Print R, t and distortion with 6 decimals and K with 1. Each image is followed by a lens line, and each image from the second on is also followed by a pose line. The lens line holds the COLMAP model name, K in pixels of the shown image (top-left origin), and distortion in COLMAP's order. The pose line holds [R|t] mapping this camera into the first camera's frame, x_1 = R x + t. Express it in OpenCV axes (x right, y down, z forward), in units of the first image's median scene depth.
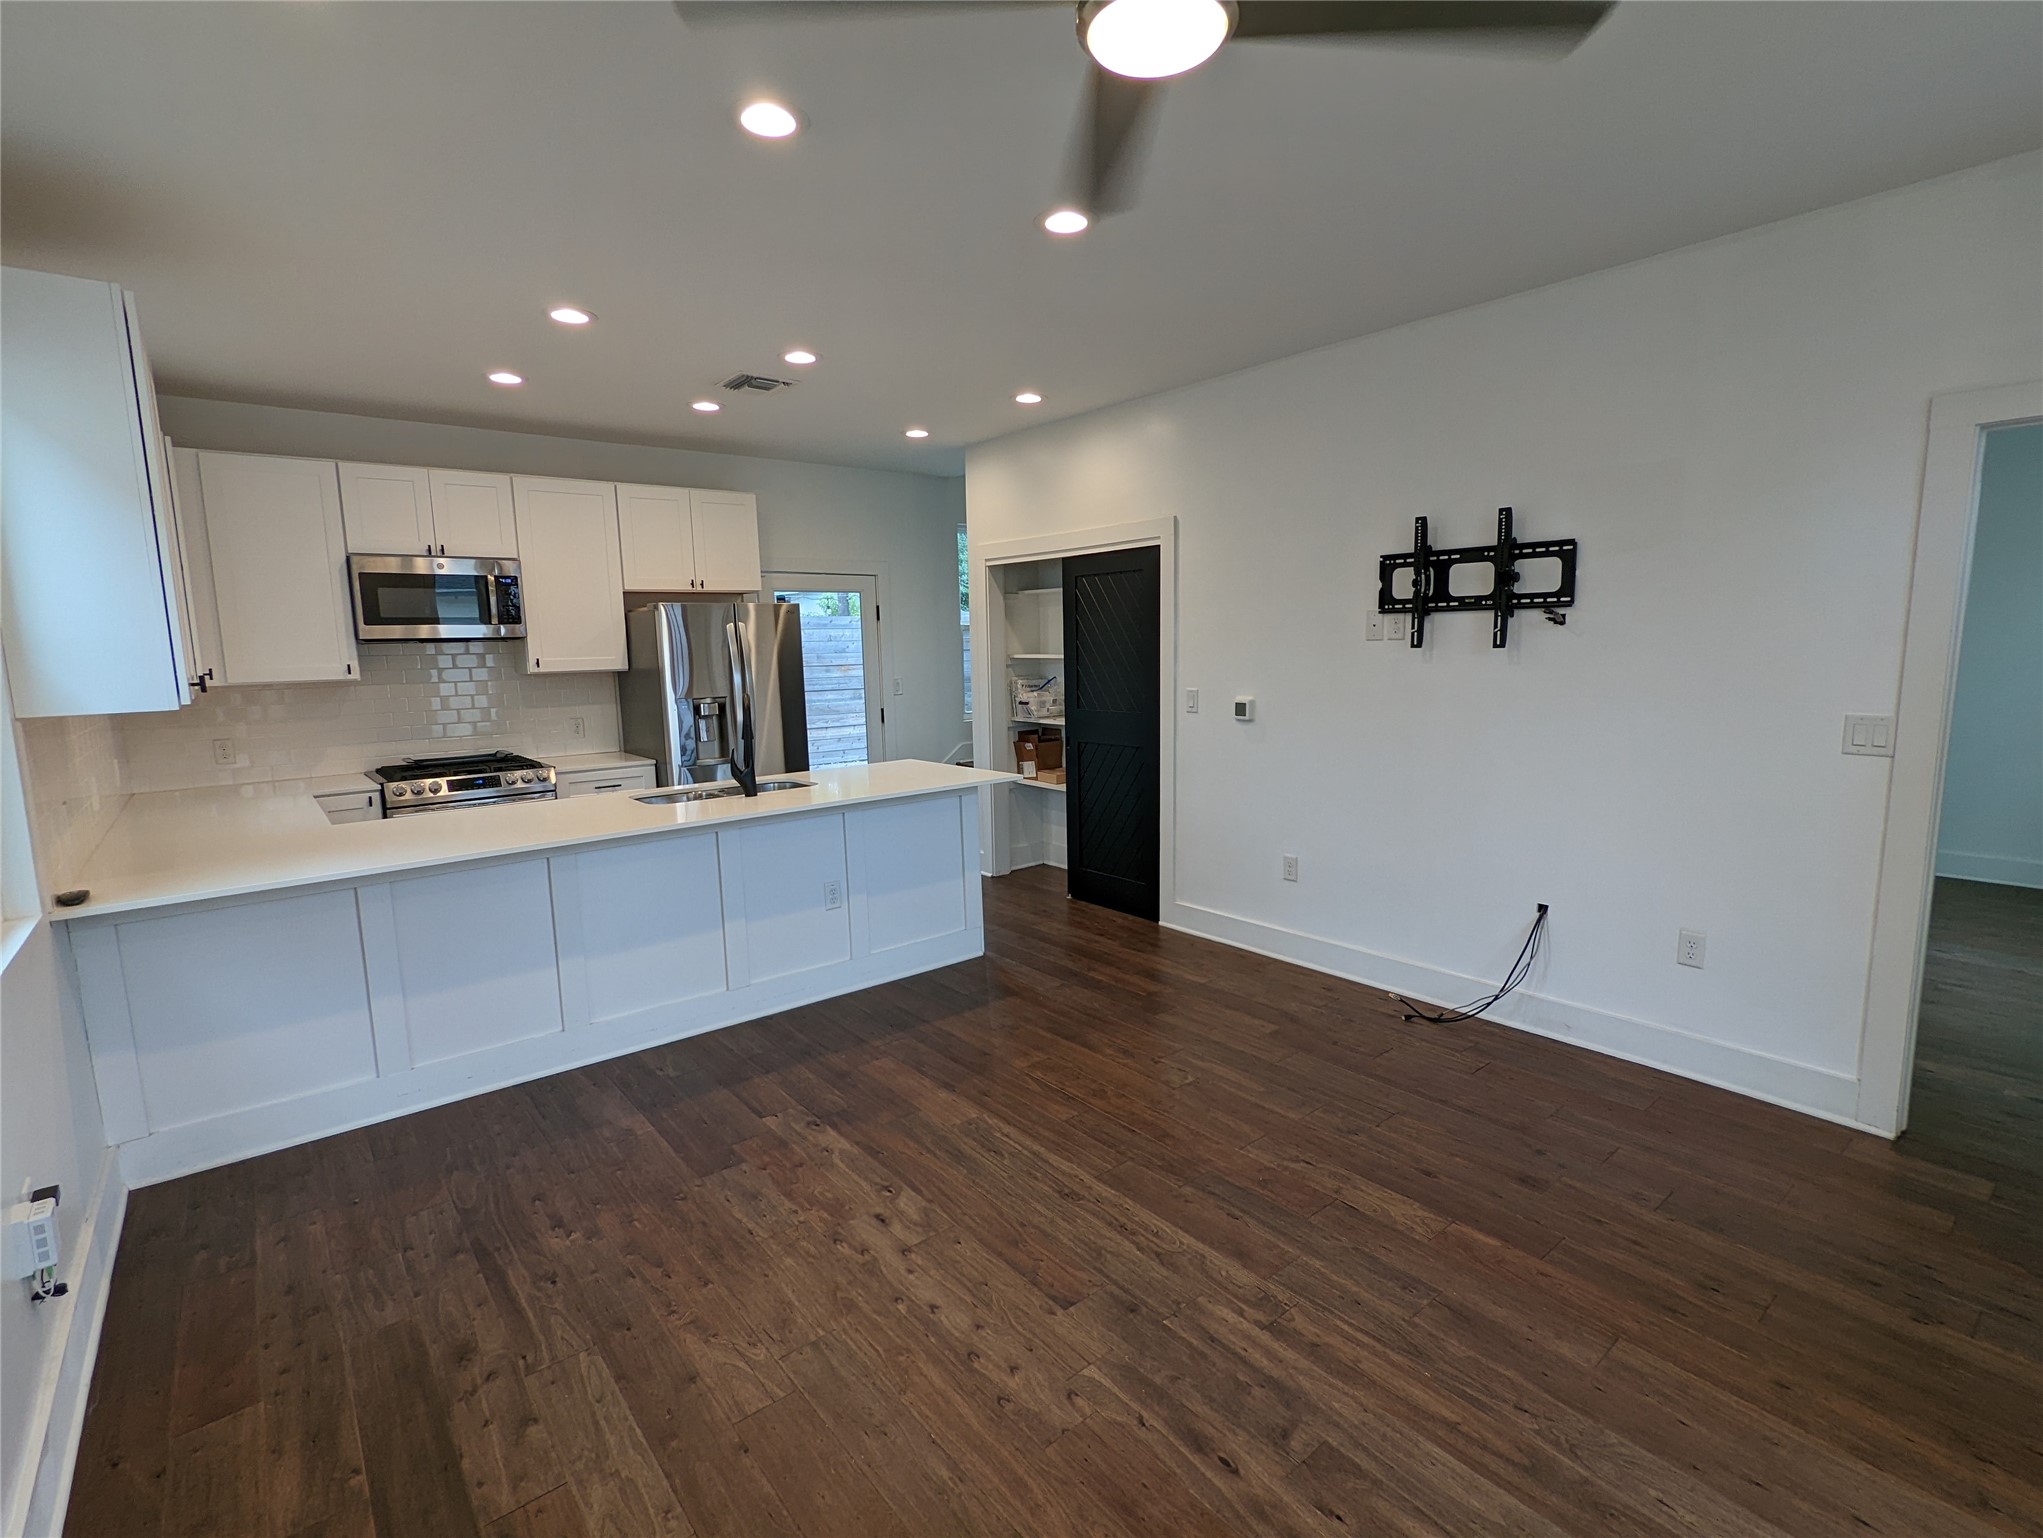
lens RADIAL K [[953.5, 0, 1021.5], [0, 953.5, 769.0], [0, 0, 1]] dist [-0.035557, -0.000187]
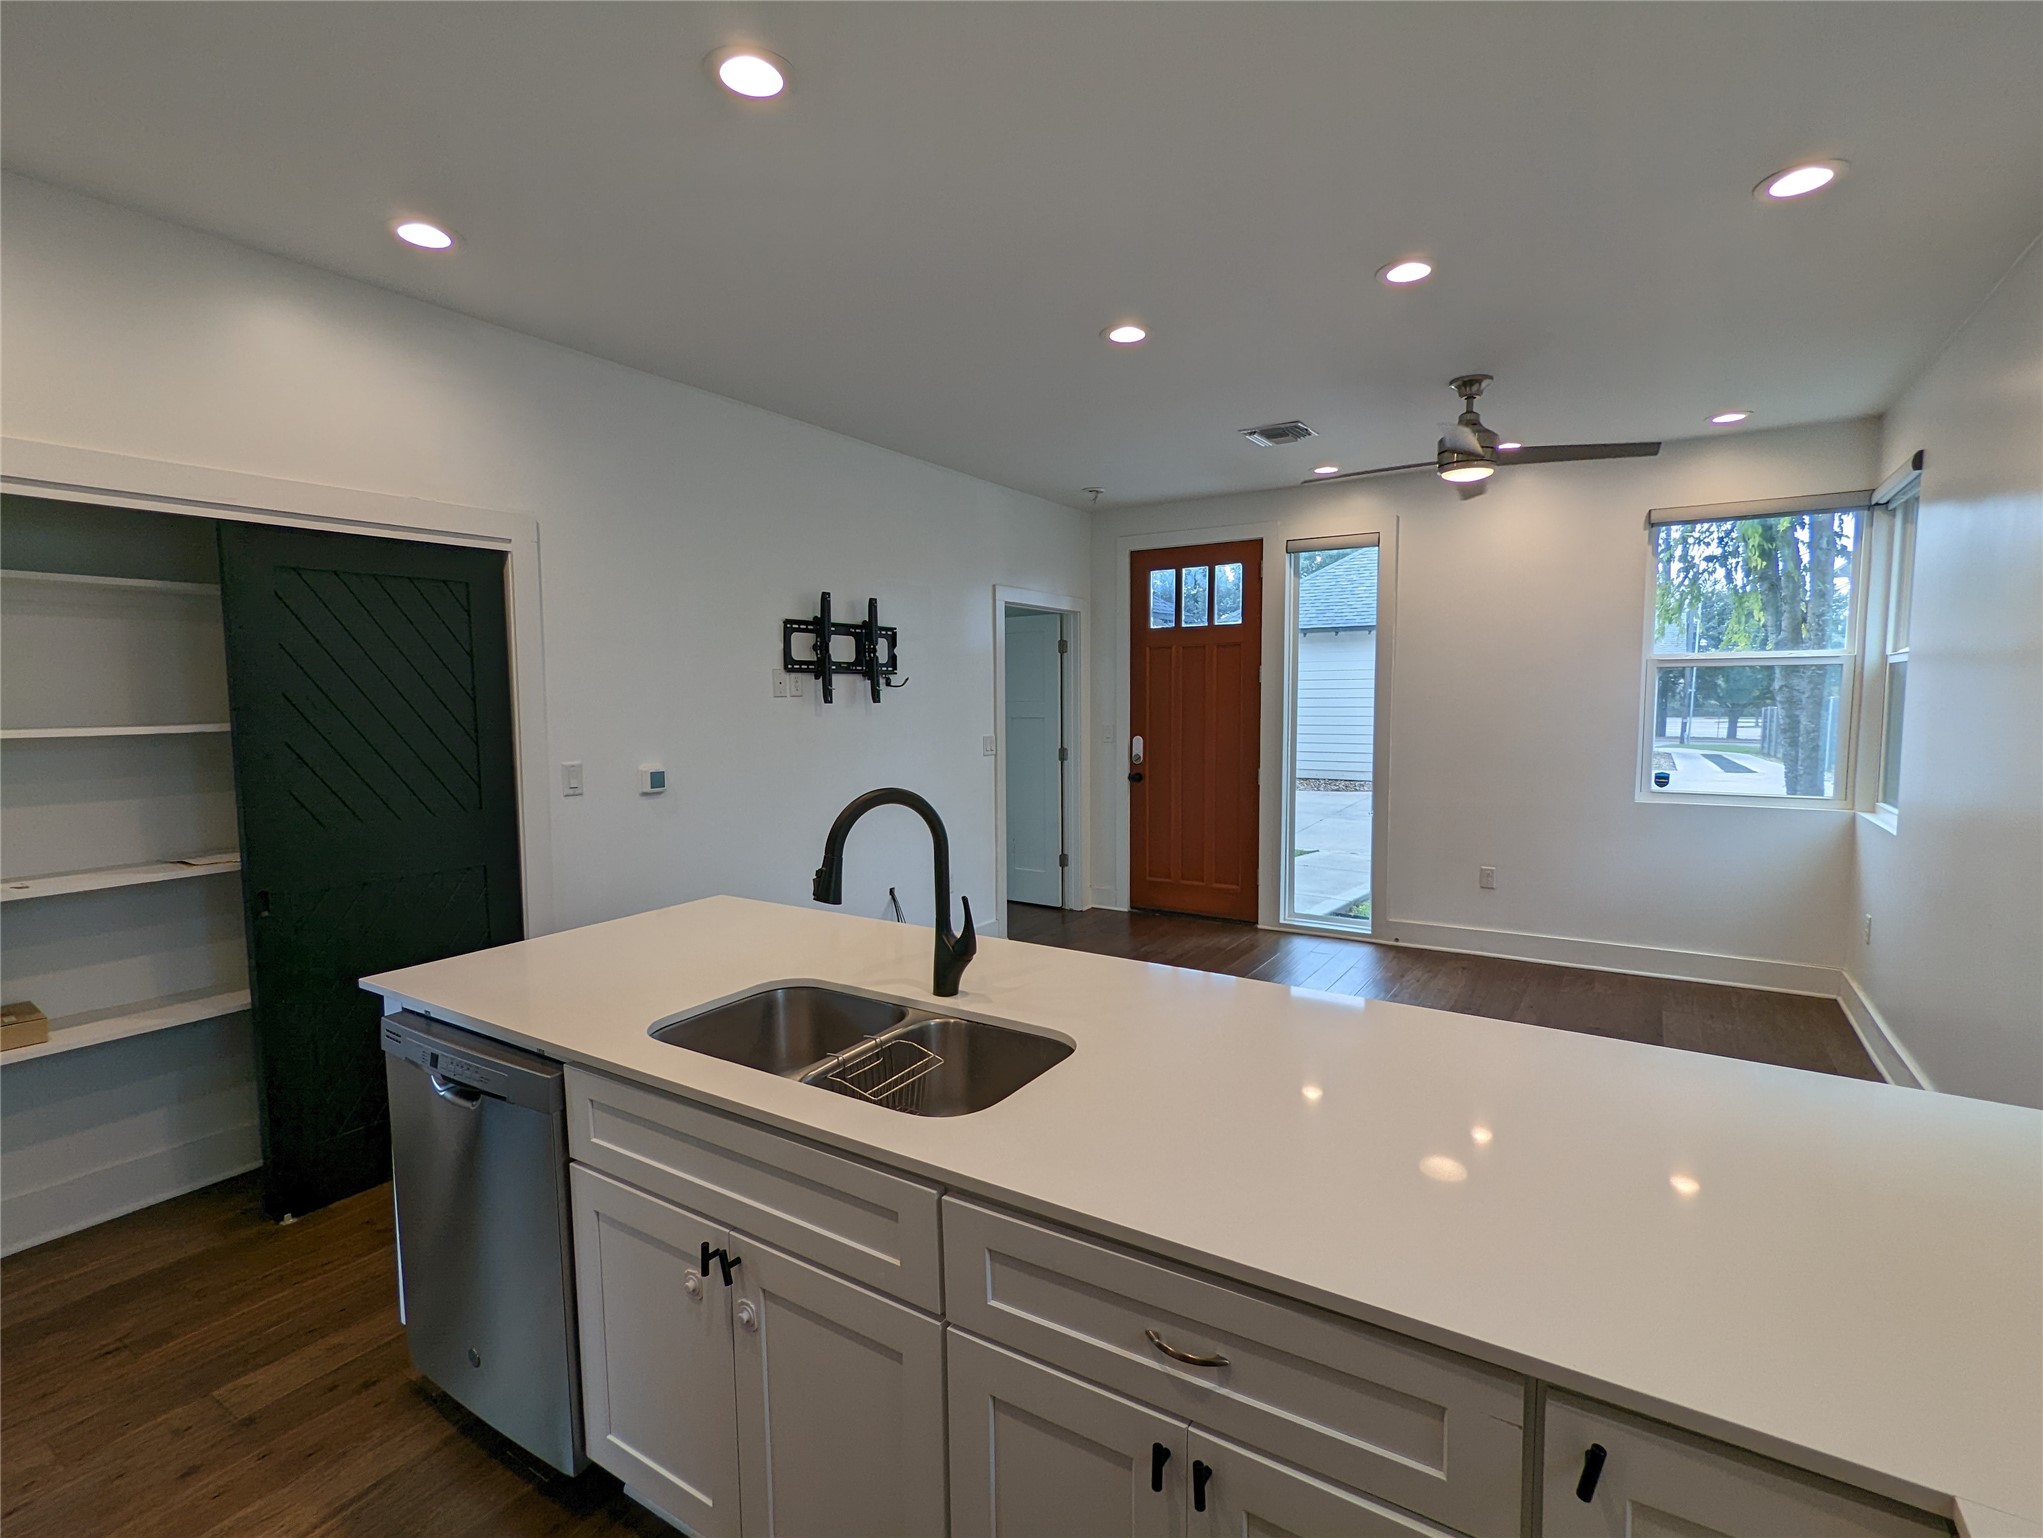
lens RADIAL K [[953.5, 0, 1021.5], [0, 953.5, 769.0], [0, 0, 1]] dist [-0.035557, -0.000187]
pose [[-0.322705, -0.057720, 0.944738, -0.751832], [0.130538, 0.985886, 0.104823, -0.138045], [-0.937455, 0.157151, -0.310616, 1.134651]]
